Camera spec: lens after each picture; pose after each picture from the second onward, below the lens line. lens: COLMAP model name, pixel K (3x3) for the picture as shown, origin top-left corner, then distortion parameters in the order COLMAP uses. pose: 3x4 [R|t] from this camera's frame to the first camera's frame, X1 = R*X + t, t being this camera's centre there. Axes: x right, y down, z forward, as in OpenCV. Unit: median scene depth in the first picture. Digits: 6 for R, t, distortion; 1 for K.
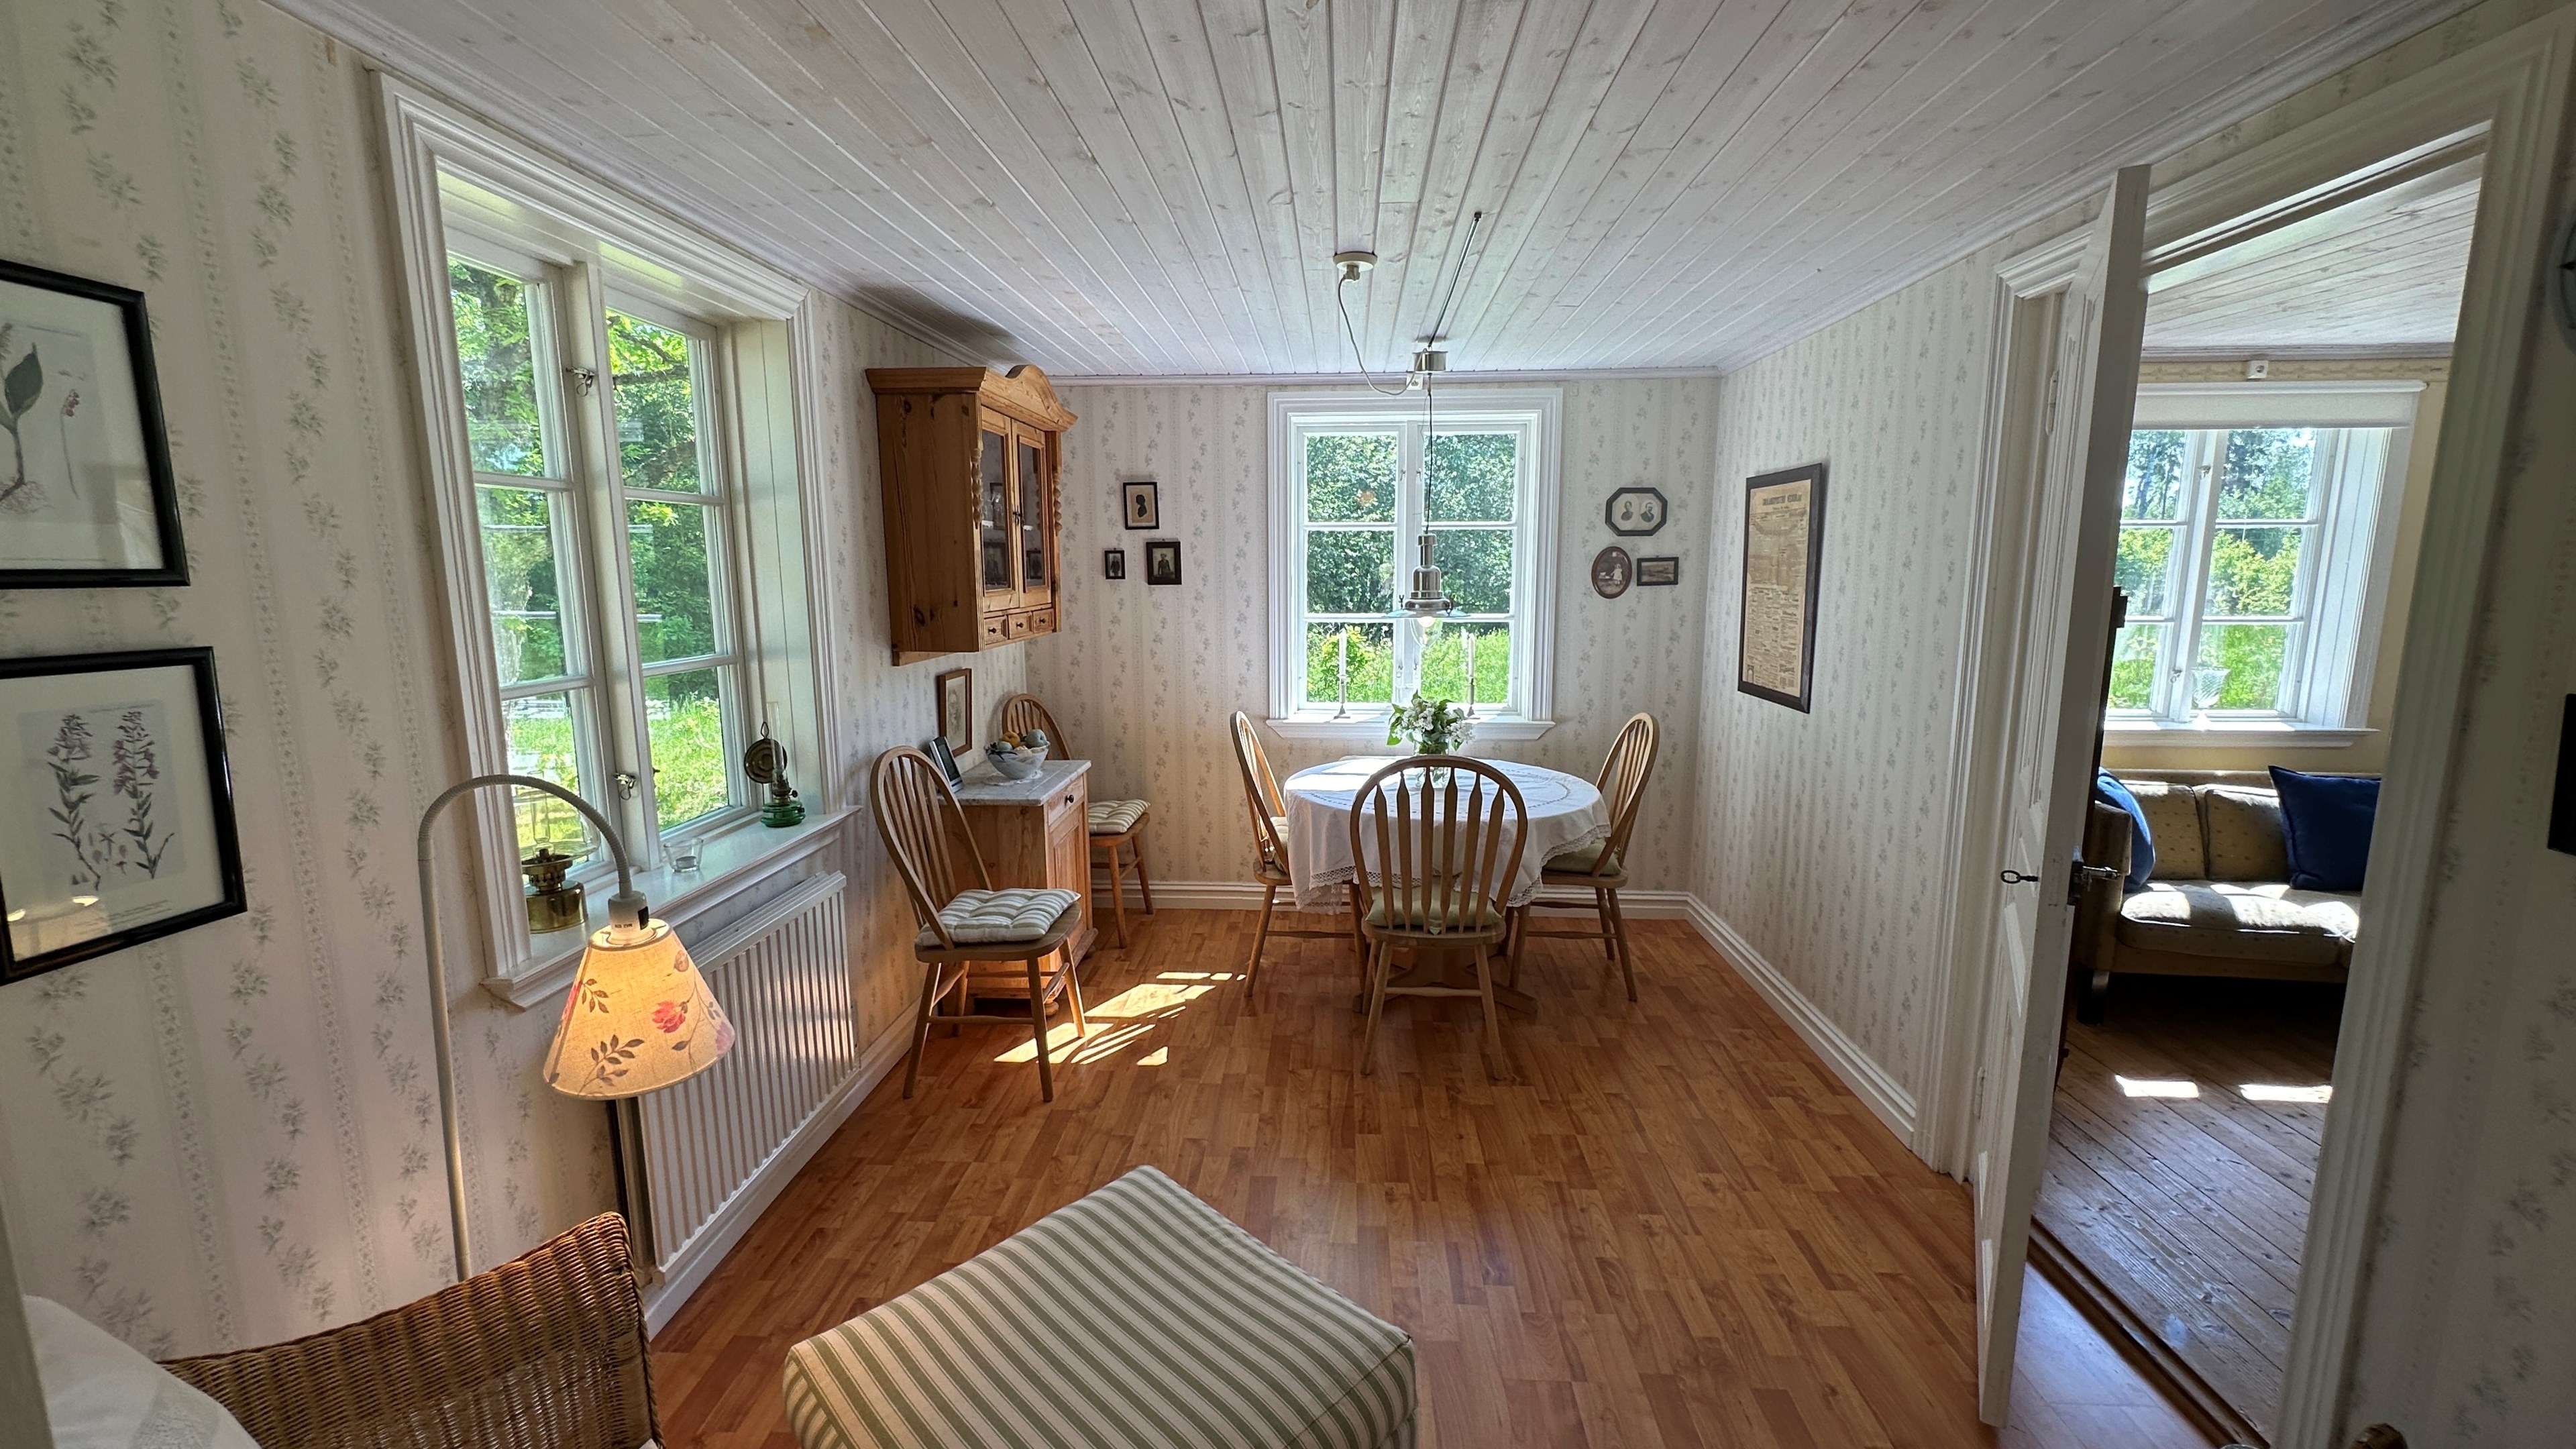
lens RADIAL K [[1024.0, 0, 1290.8], [0, 1024.0, 734.4], [0, 0, 1]] dist [-0.004606, 0.000699]
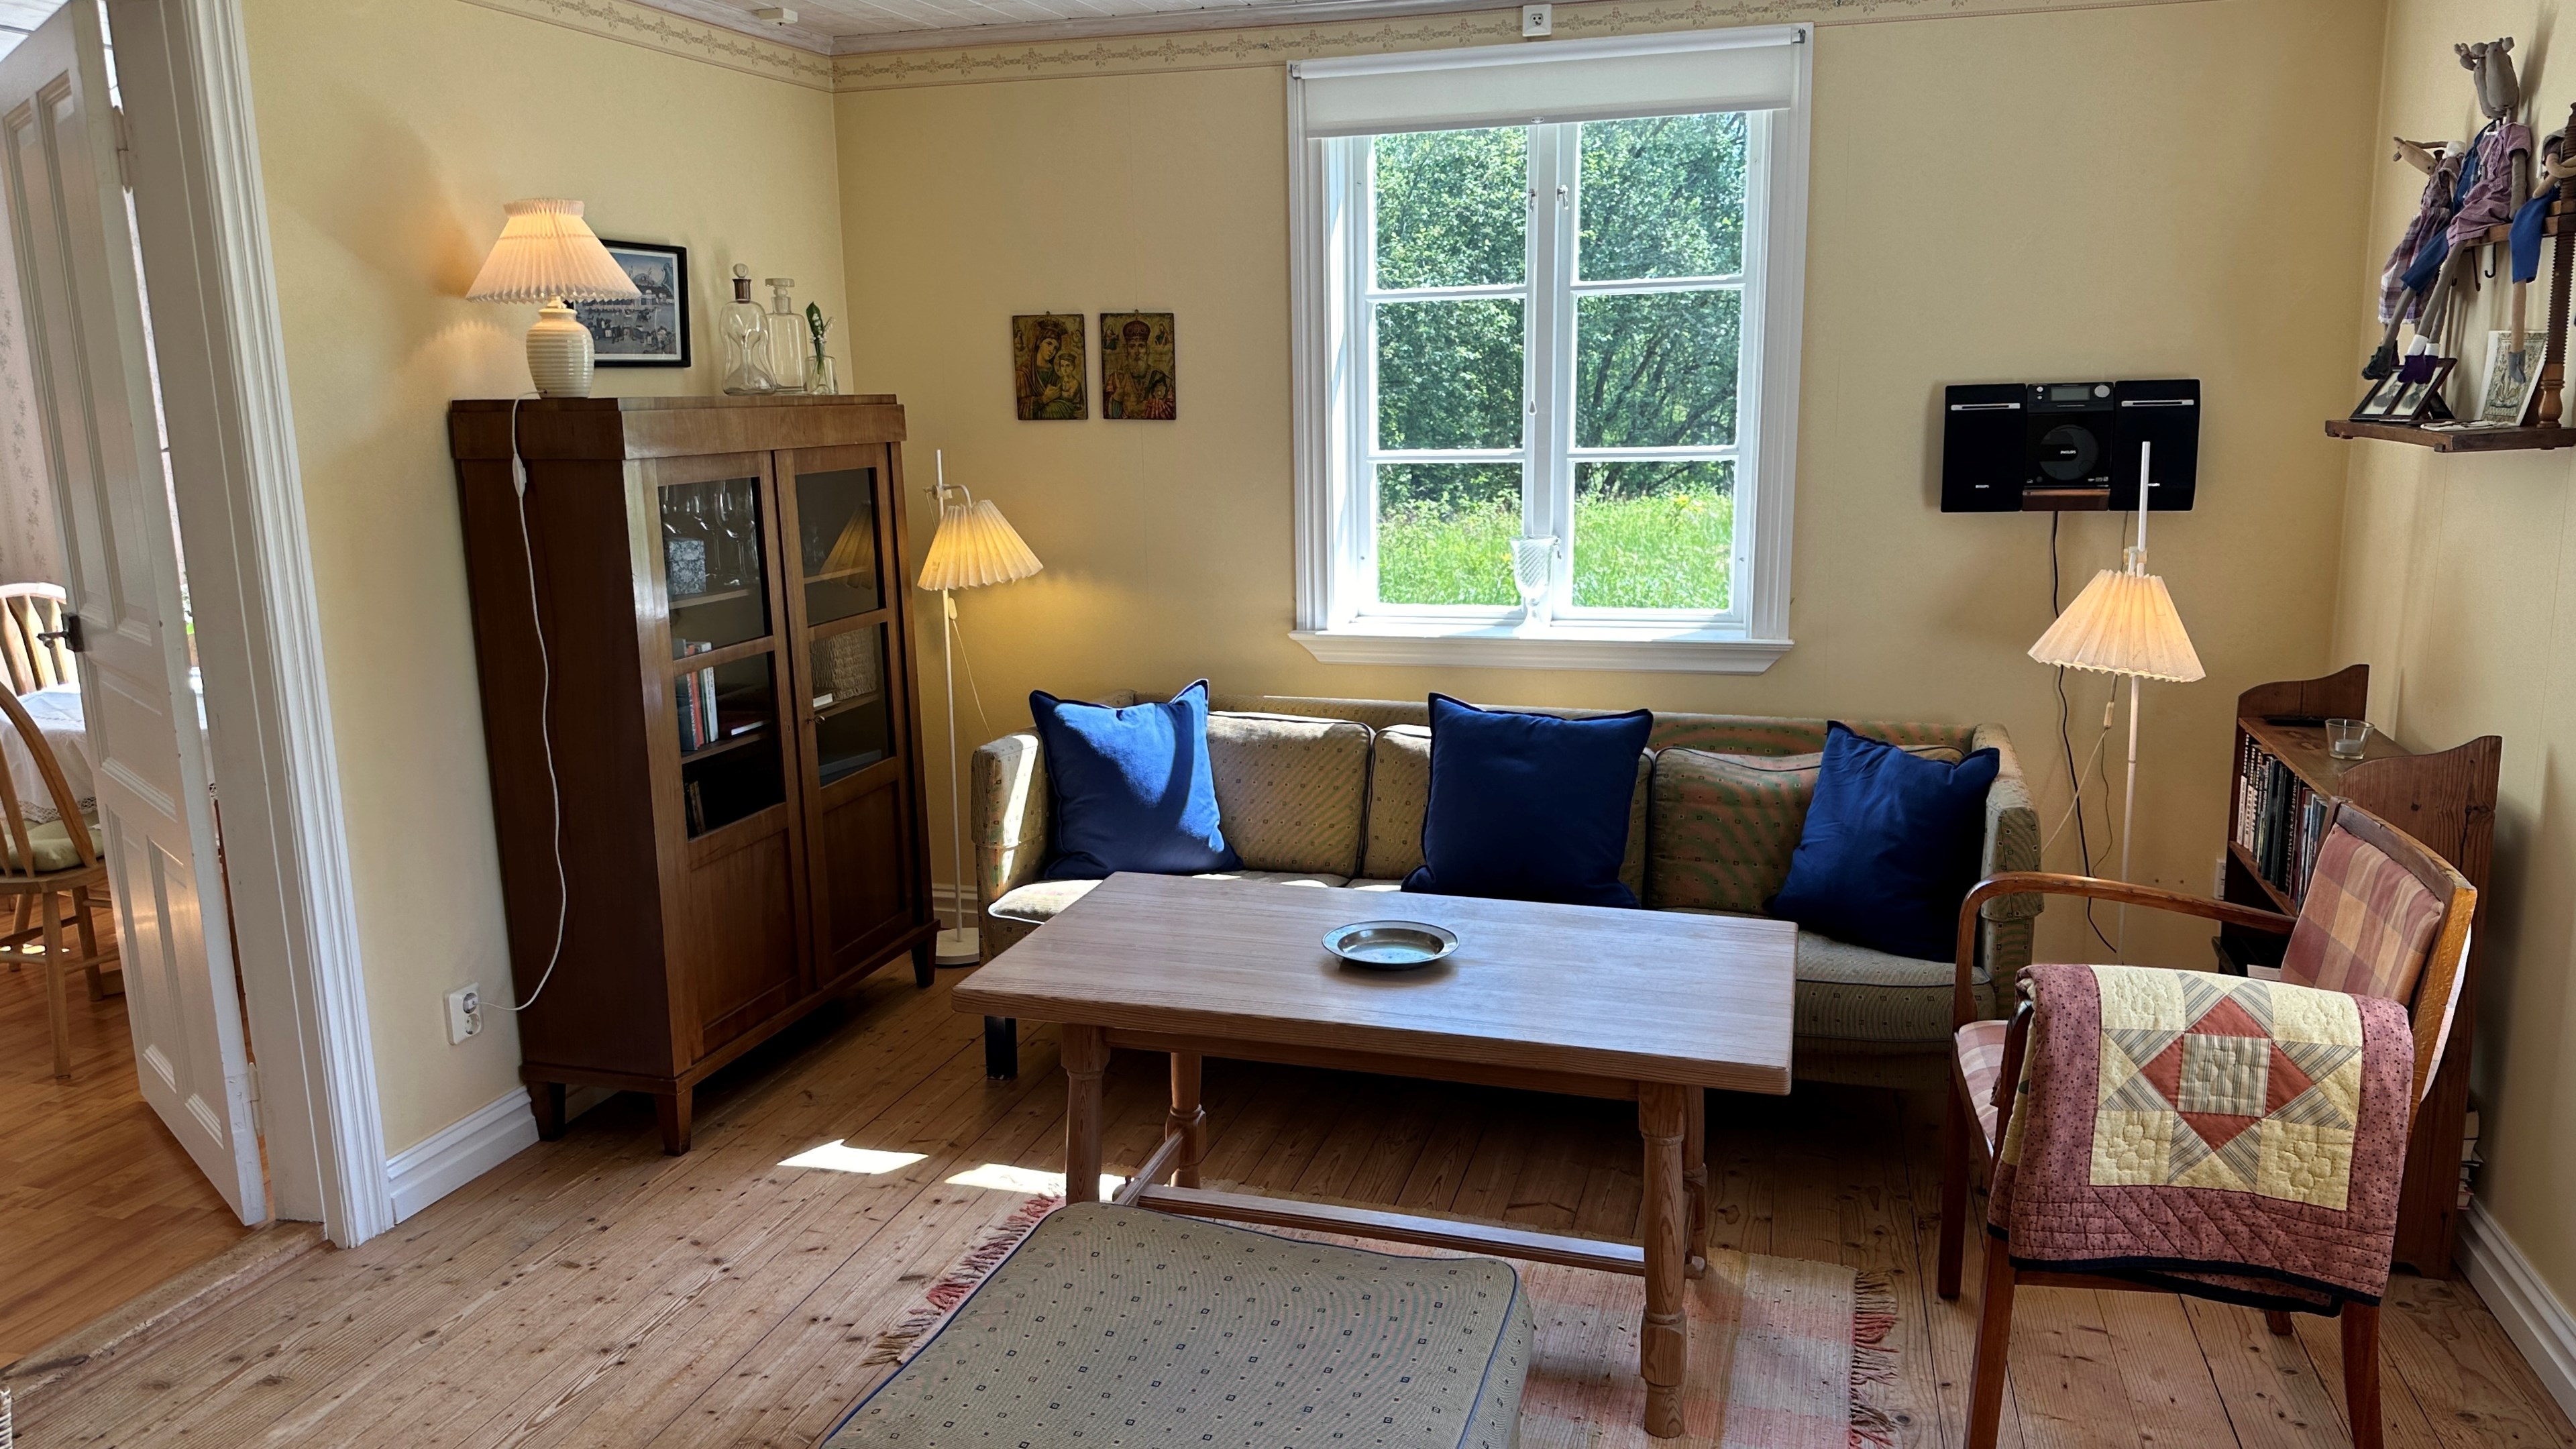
lens RADIAL K [[1797.3, 0, 1290.1], [0, 1797.3, 728.6], [0, 0, 1]] dist [0.061755, -0.083030]
pose [[0.975395, 0.029106, -0.218533, 1.138056], [-0.021738, 0.999114, 0.036044, 0.015068], [0.219388, -0.030407, 0.975164, -0.063756]]
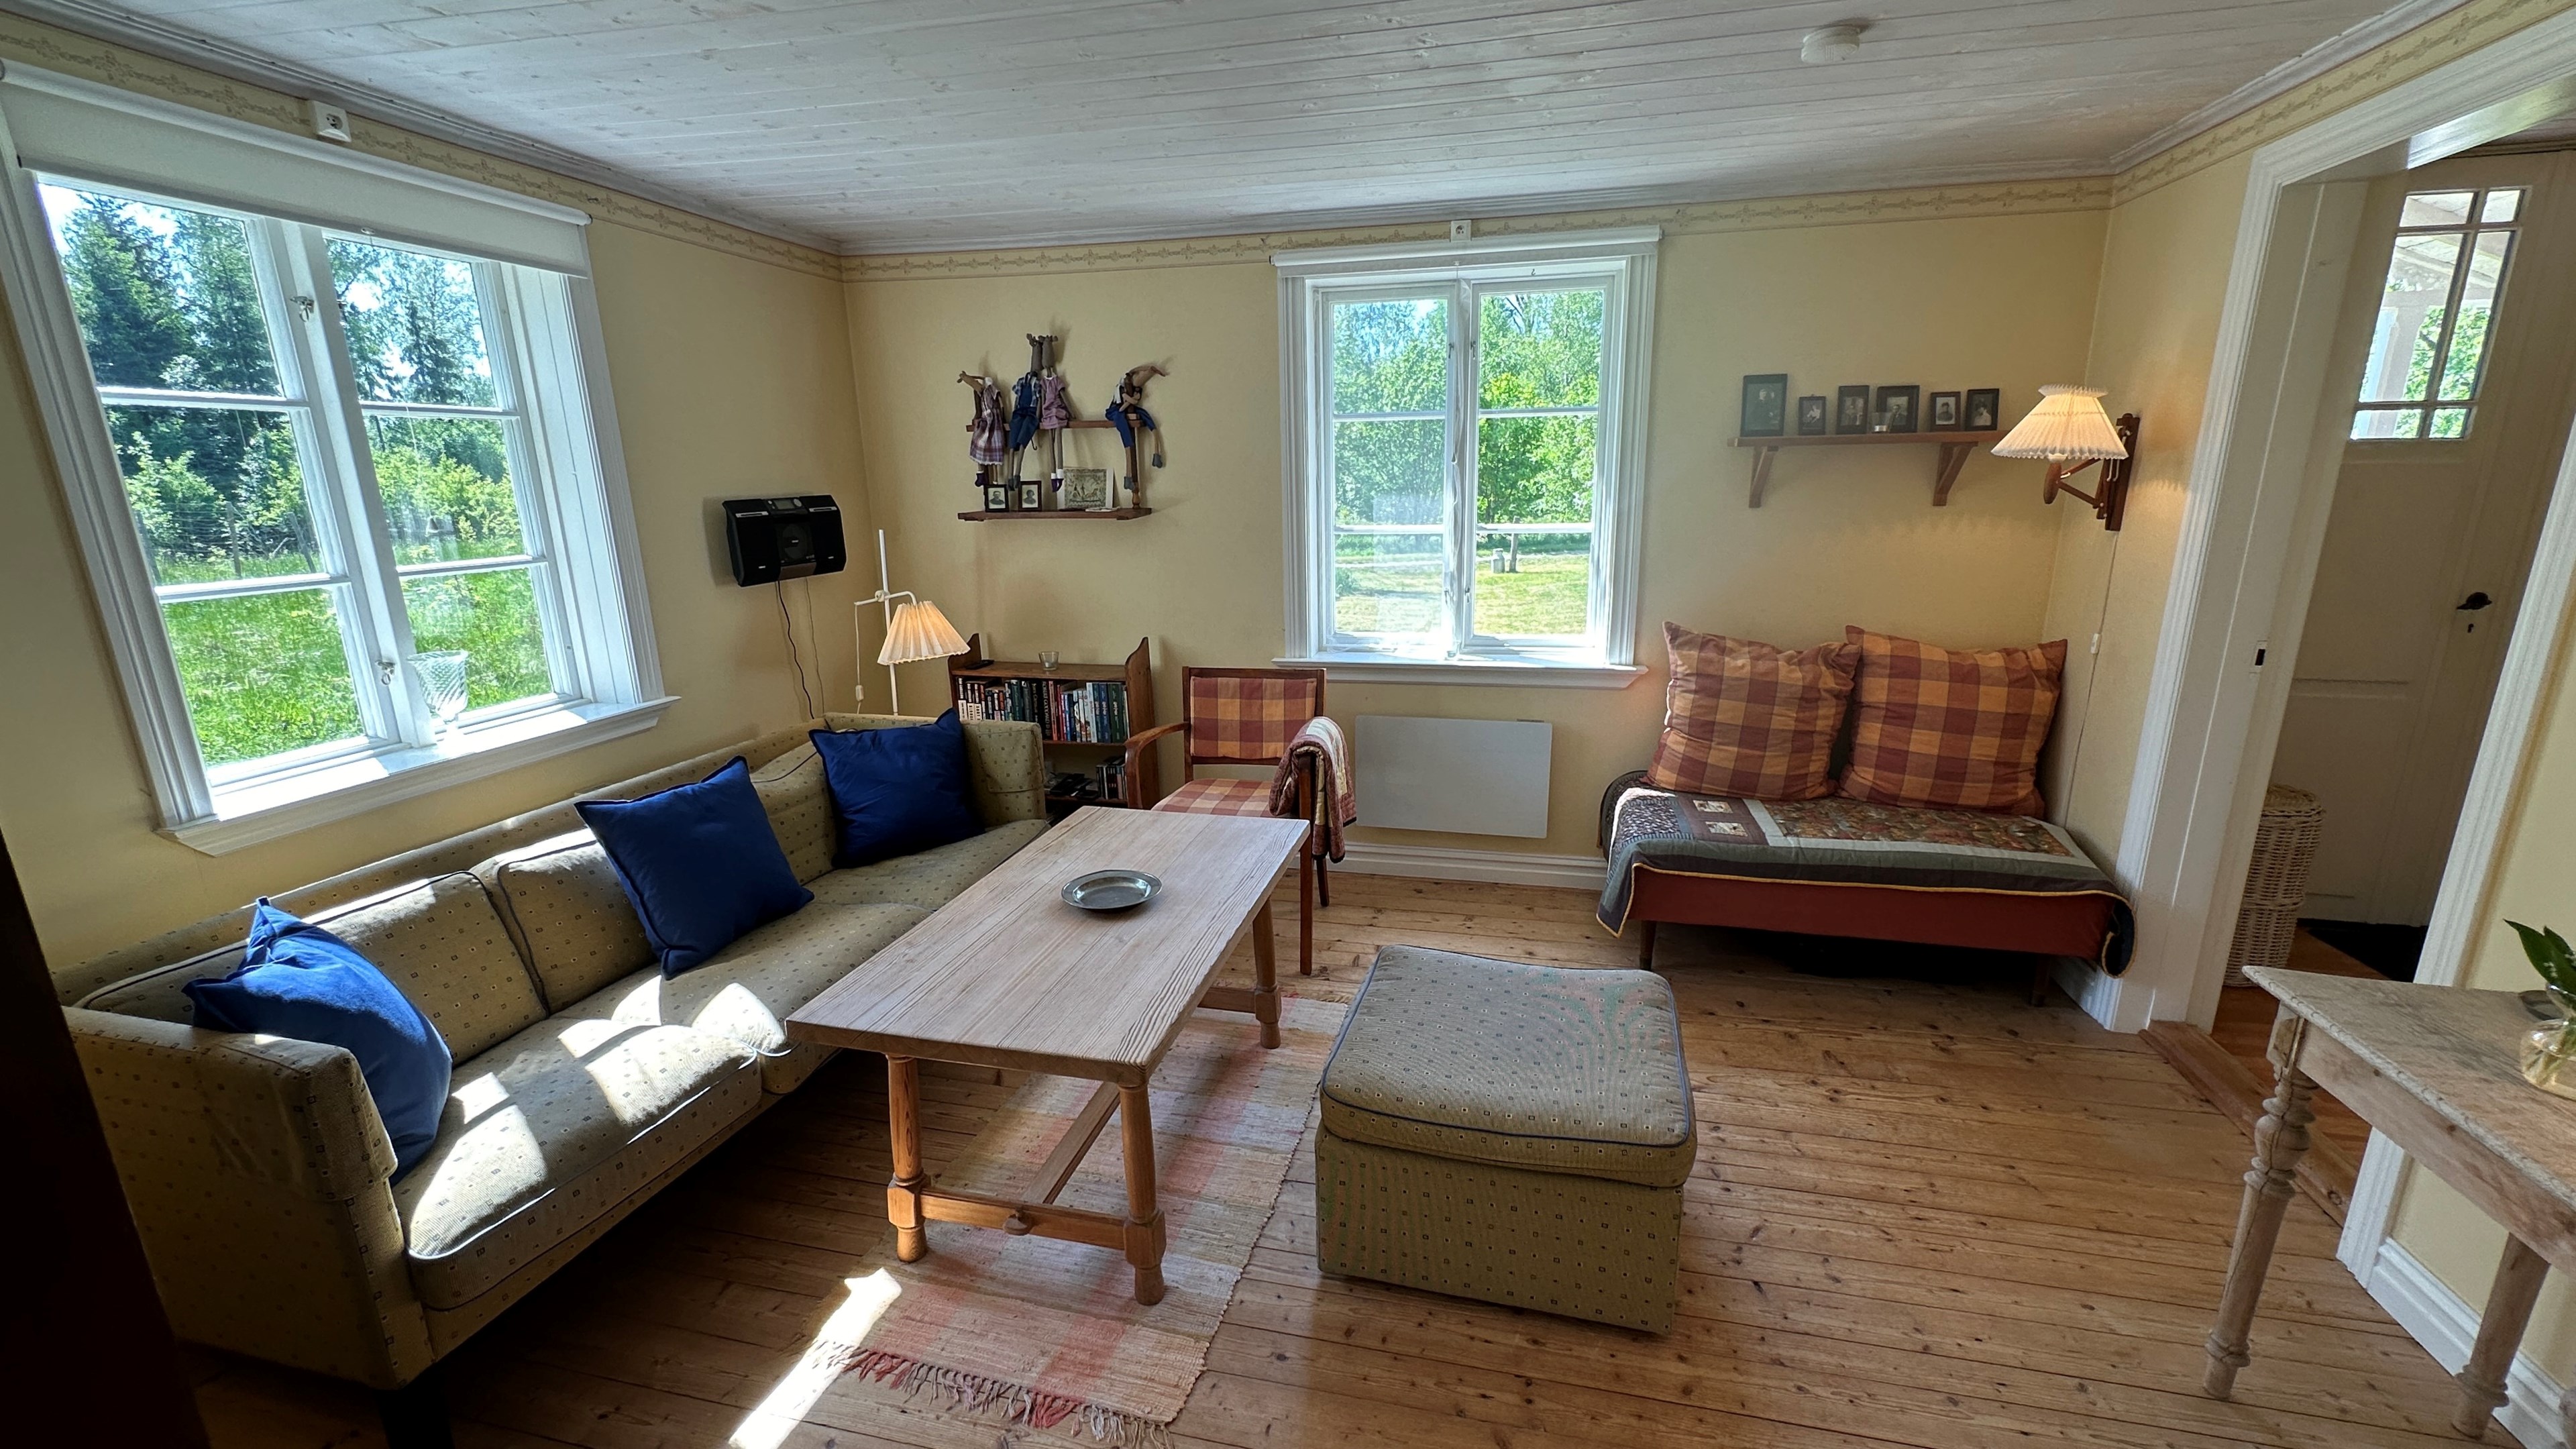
lens RADIAL K [[1024.0, 0, 1286.9], [0, 1024.0, 730.9], [0, 0, 1]] dist [-0.004606, 0.000699]
pose [[0.169246, -0.238458, 0.956292, 0.460862], [0.174763, 0.962174, 0.208995, -0.067673], [-0.969955, 0.131753, 0.204518, 0.459183]]
